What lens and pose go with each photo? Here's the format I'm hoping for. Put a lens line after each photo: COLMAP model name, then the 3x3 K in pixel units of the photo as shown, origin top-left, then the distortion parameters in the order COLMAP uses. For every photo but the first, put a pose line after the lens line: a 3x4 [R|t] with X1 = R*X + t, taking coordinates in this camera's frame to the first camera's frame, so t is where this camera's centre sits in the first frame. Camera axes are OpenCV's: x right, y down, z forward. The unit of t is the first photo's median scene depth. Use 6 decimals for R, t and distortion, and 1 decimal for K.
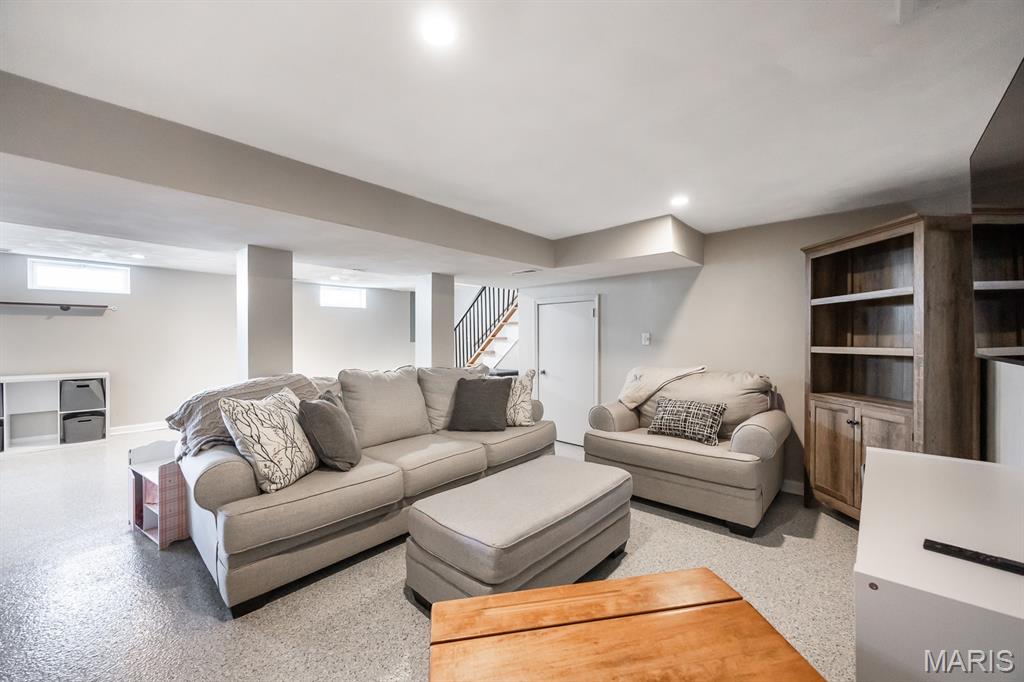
lens RADIAL K [[405.0, 0, 512.4], [0, 405.0, 338.1], [0, 0, 1]] dist [-0.004124, -0.000200]
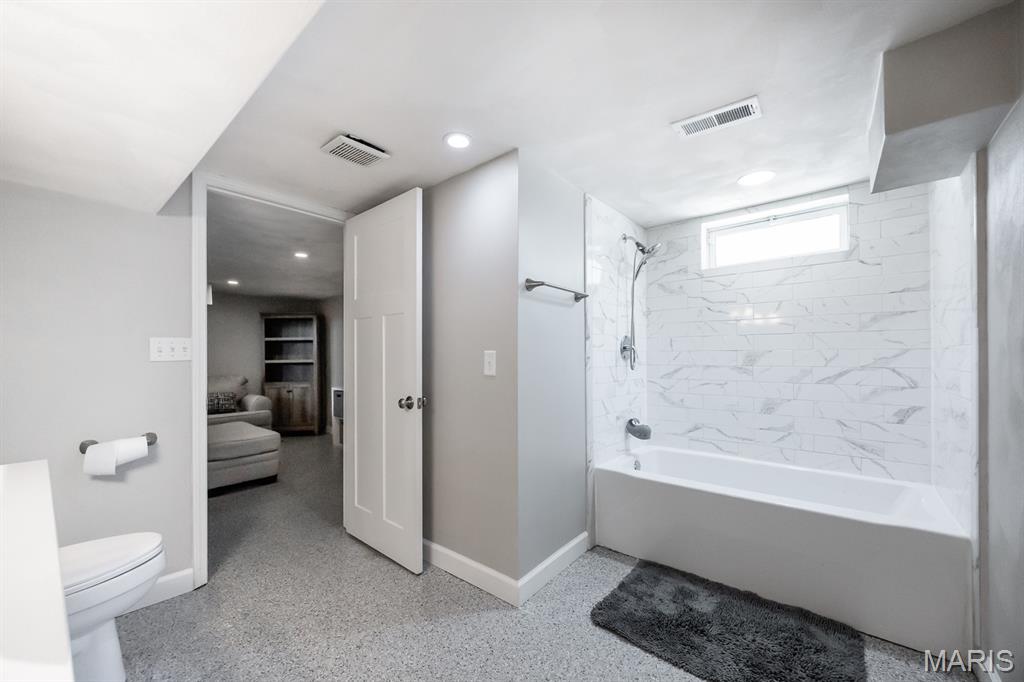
lens RADIAL K [[405.0, 0, 511.3], [0, 405.0, 346.6], [0, 0, 1]] dist [-0.004124, -0.000200]
pose [[-0.041388, 0.013778, 0.999048, -1.511709], [0.006471, 0.999888, -0.013522, -0.014747], [-0.999122, 0.005905, -0.041473, -0.206073]]
